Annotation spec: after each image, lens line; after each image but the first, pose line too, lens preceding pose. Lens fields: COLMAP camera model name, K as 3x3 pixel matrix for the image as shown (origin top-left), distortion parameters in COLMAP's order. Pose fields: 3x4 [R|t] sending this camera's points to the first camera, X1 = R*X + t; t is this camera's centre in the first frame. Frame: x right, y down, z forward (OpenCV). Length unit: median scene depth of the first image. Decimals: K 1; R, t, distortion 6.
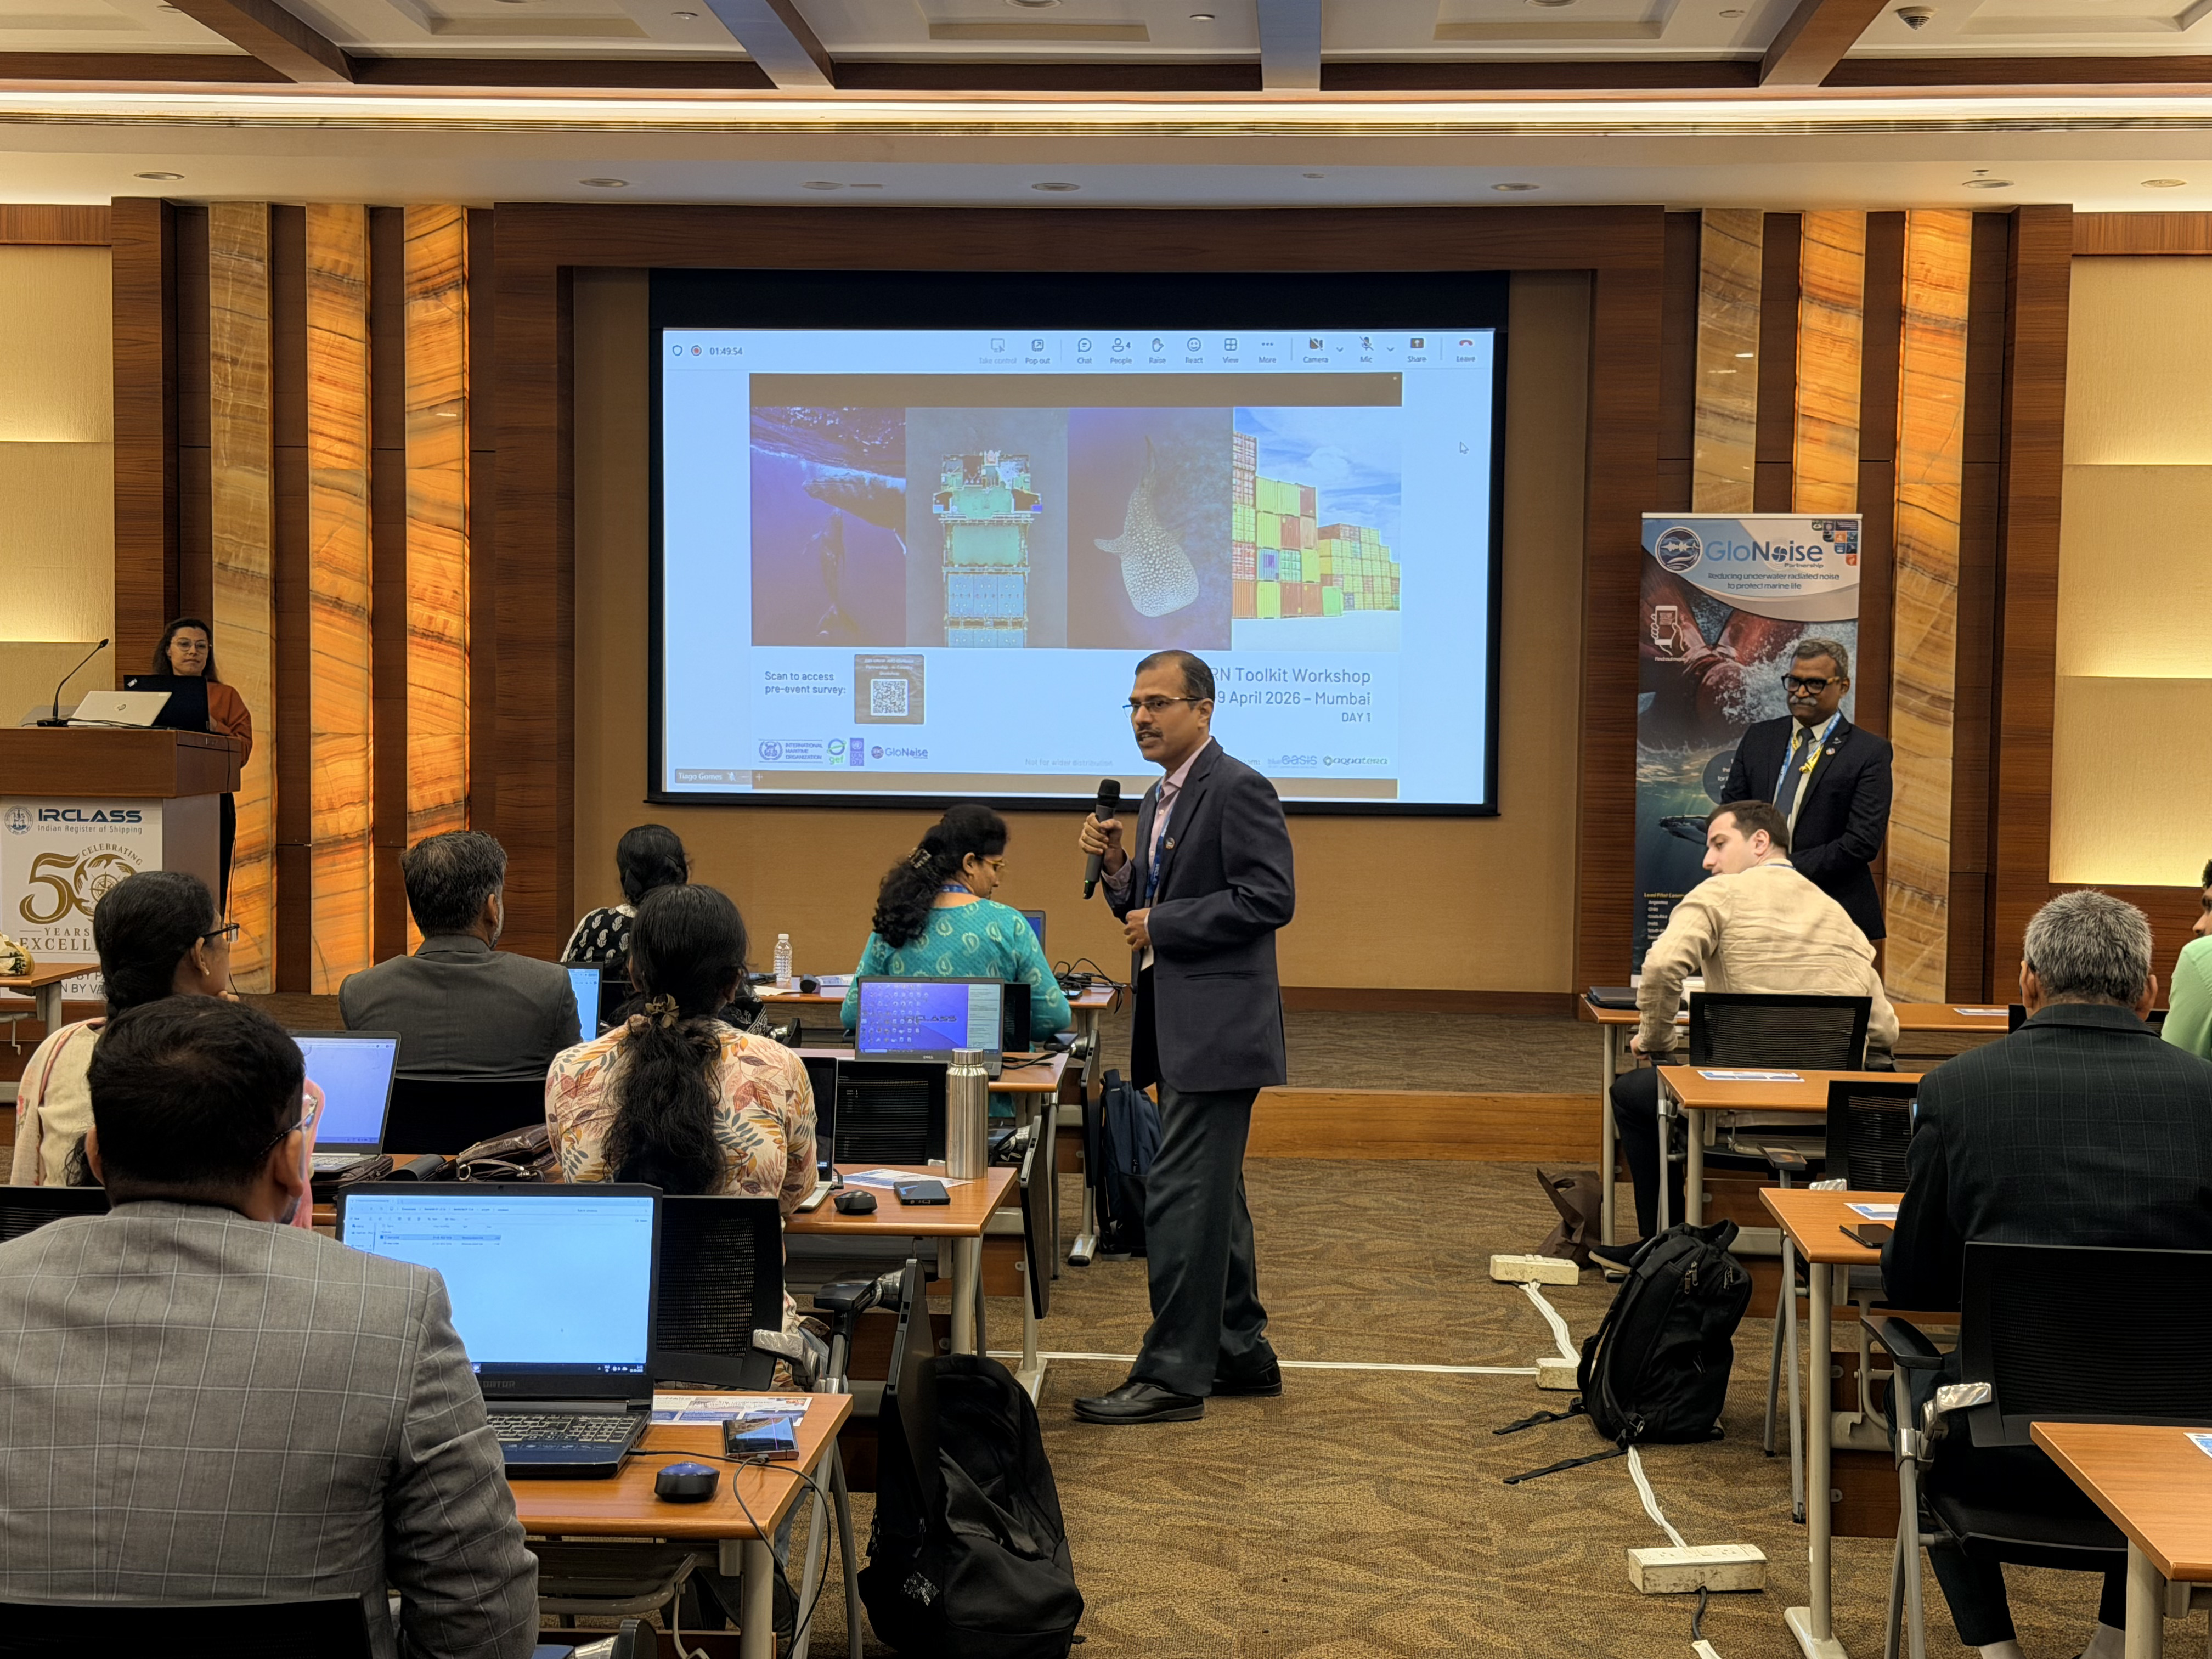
lens RADIAL K [[3174.4, 0, 1080.2], [0, 3174.4, 854.6], [0, 0, 1]] dist [0.125747, 0.000000]
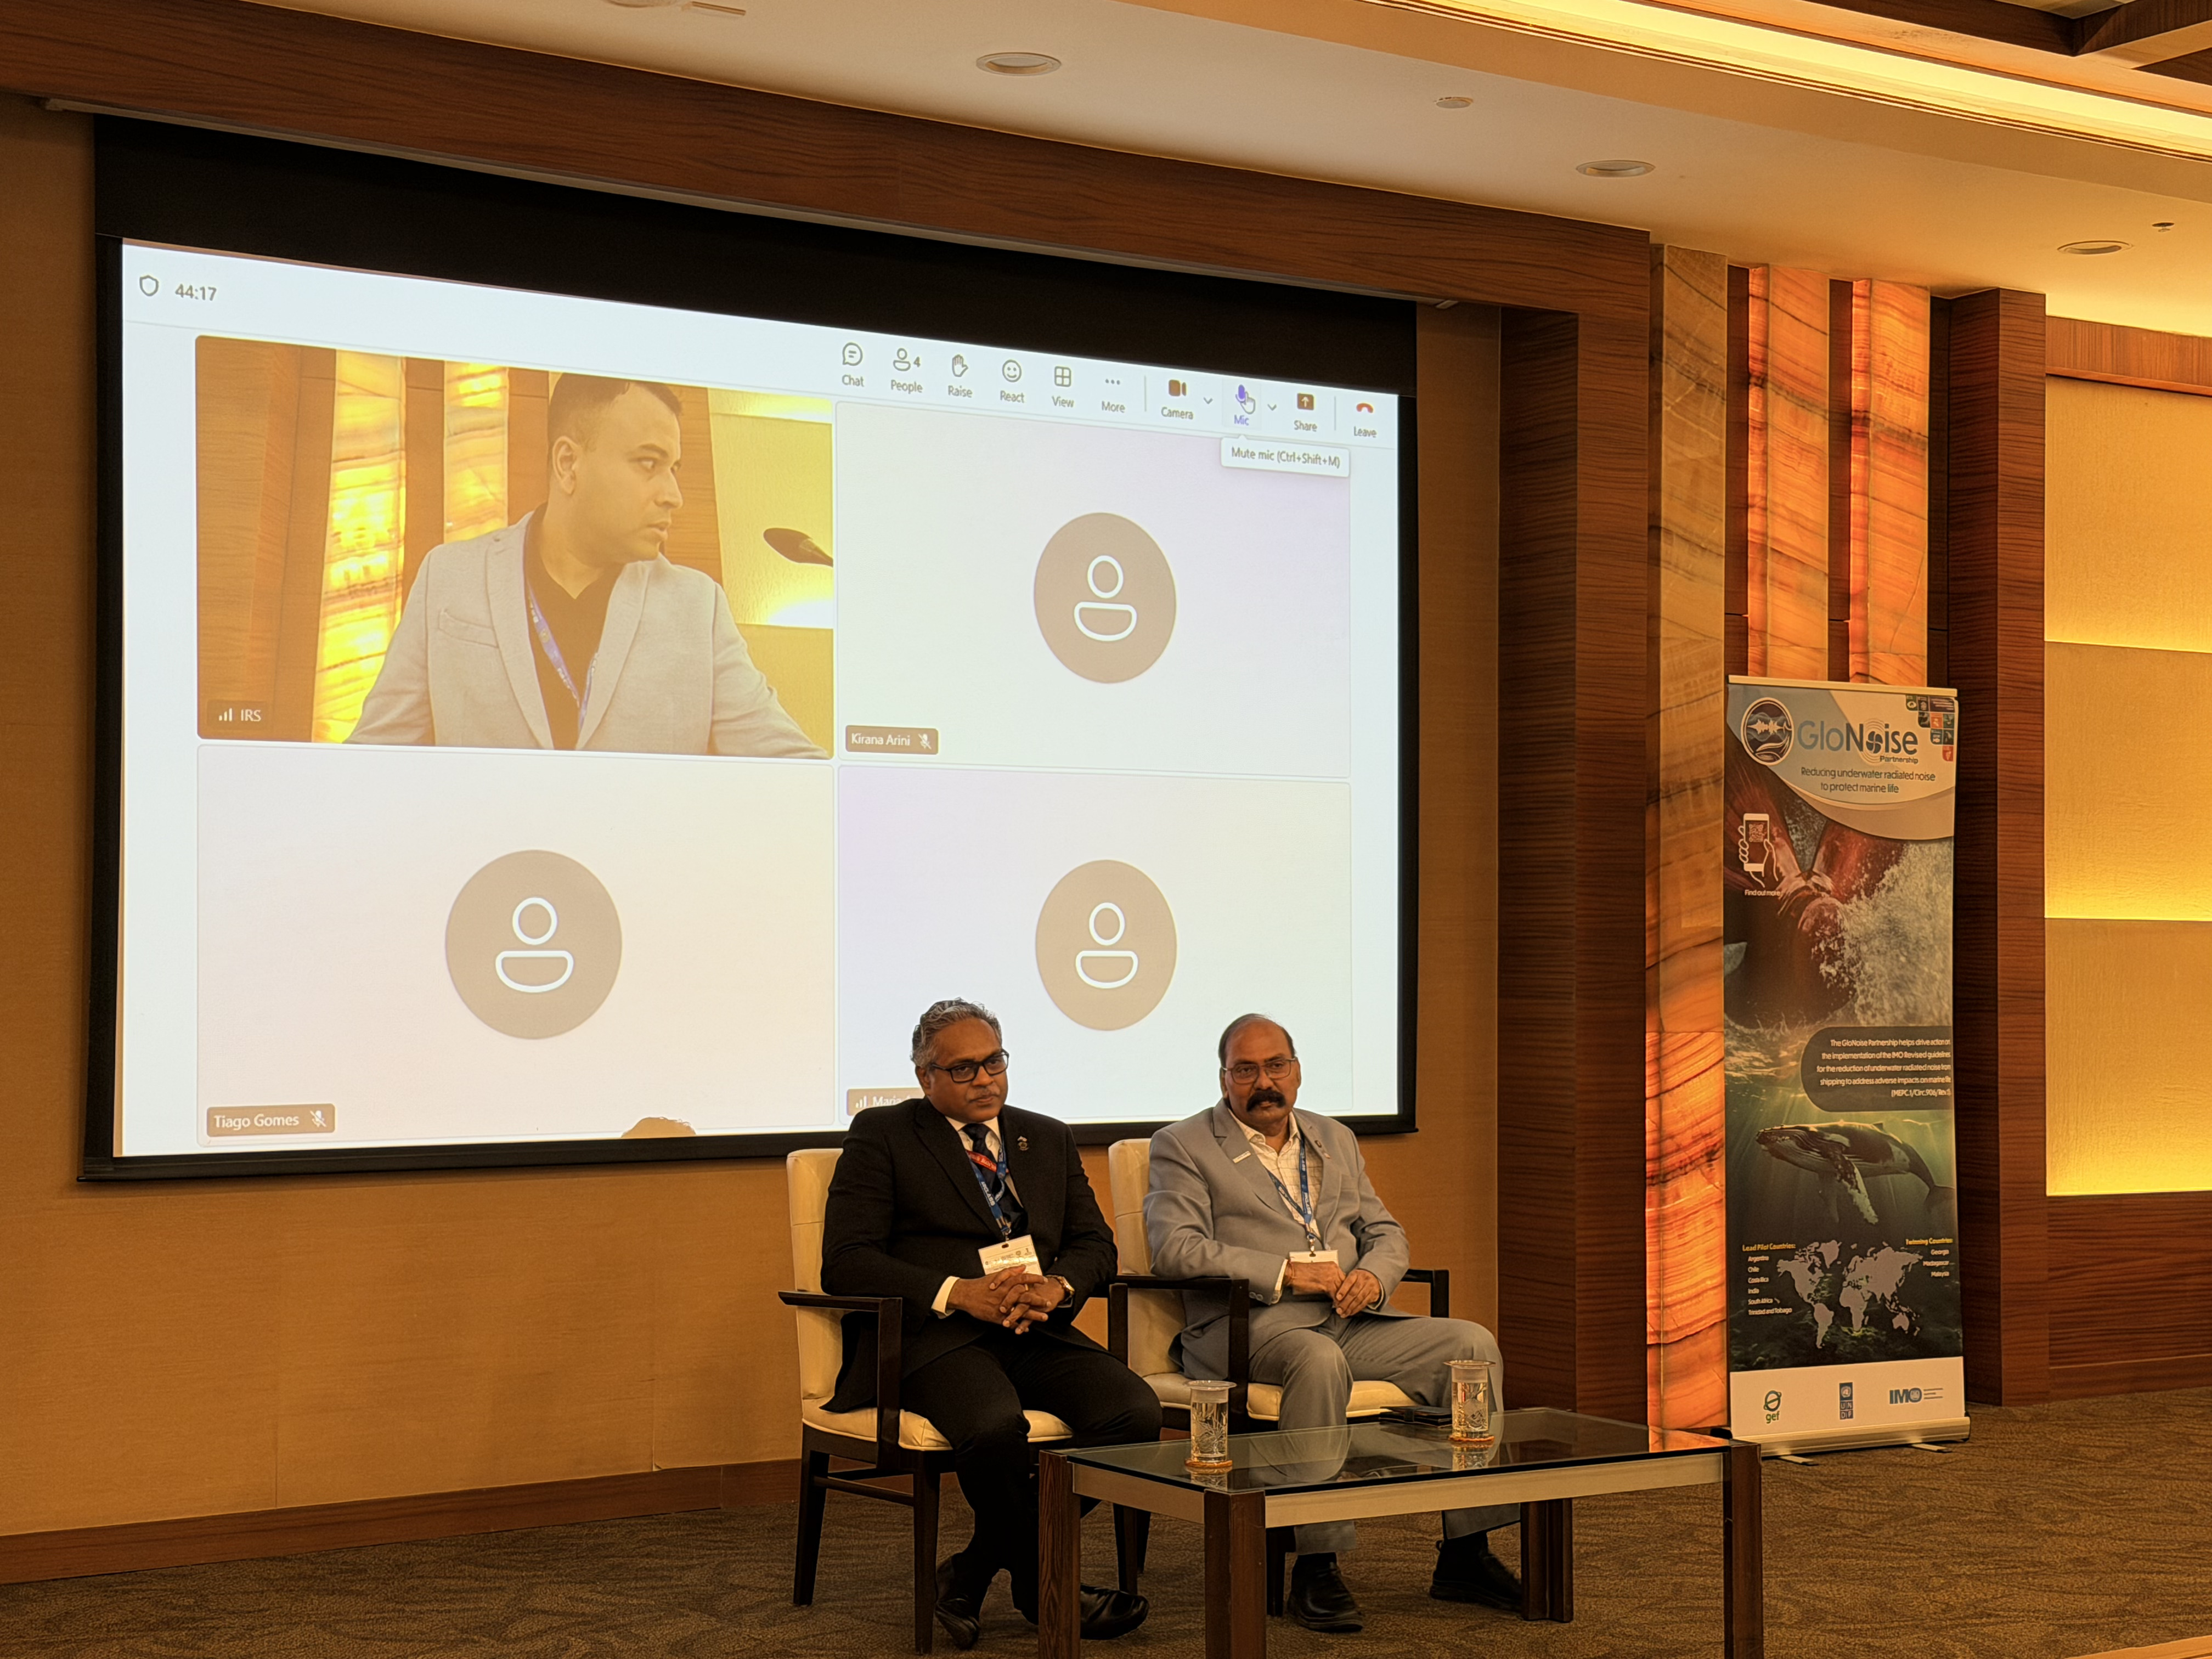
lens RADIAL K [[3381.8, 0, 1100.1], [0, 3381.8, 840.9], [0, 0, 1]] dist [0.132071, 0.000000]
pose [[0.794360, 0.009008, 0.607380, -0.346572], [0.035904, 0.997446, -0.061750, -0.031776], [-0.606385, 0.070859, 0.792008, 0.496896]]
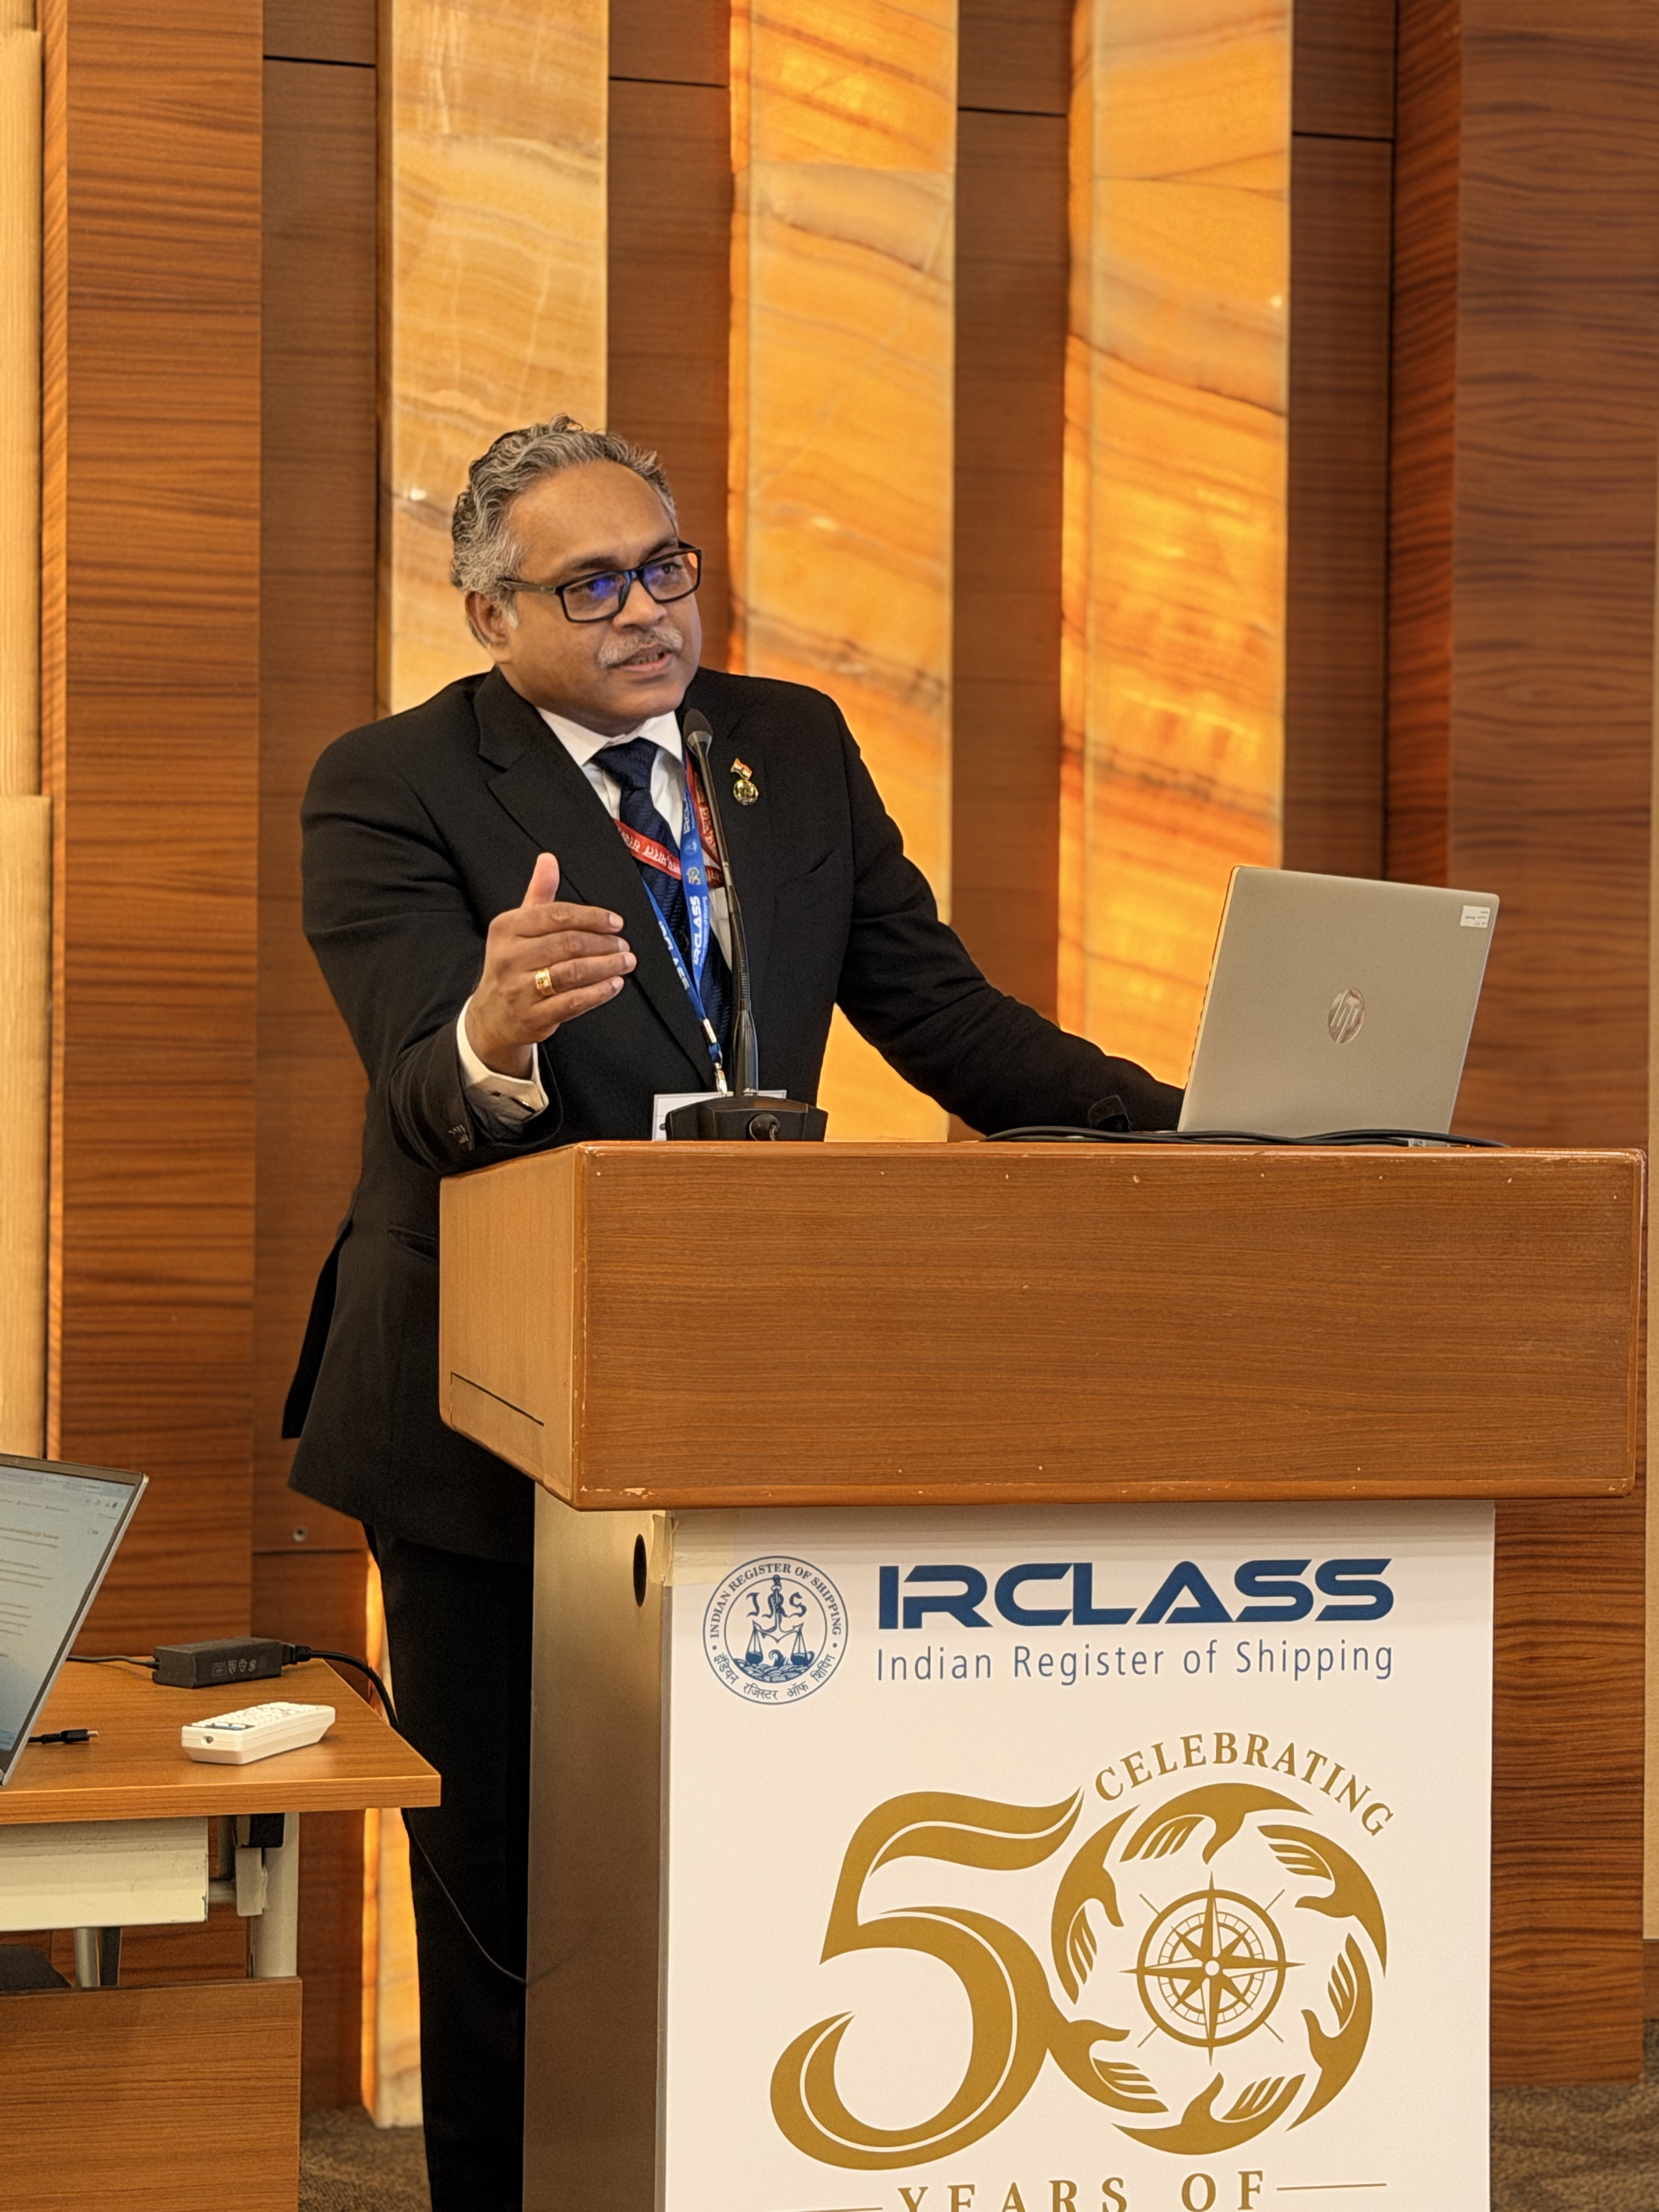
lens RADIAL K [[4353.1, 0, 834.8], [0, 4353.1, 1102.2], [0, 0, 1]] dist [0.175933, 0.000000]
pose [[0.942516, -0.005717, 0.334112, -0.367777], [0.017226, 0.999355, -0.031495, -0.030160], [-0.333717, 0.035439, 0.942007, 0.668864]]
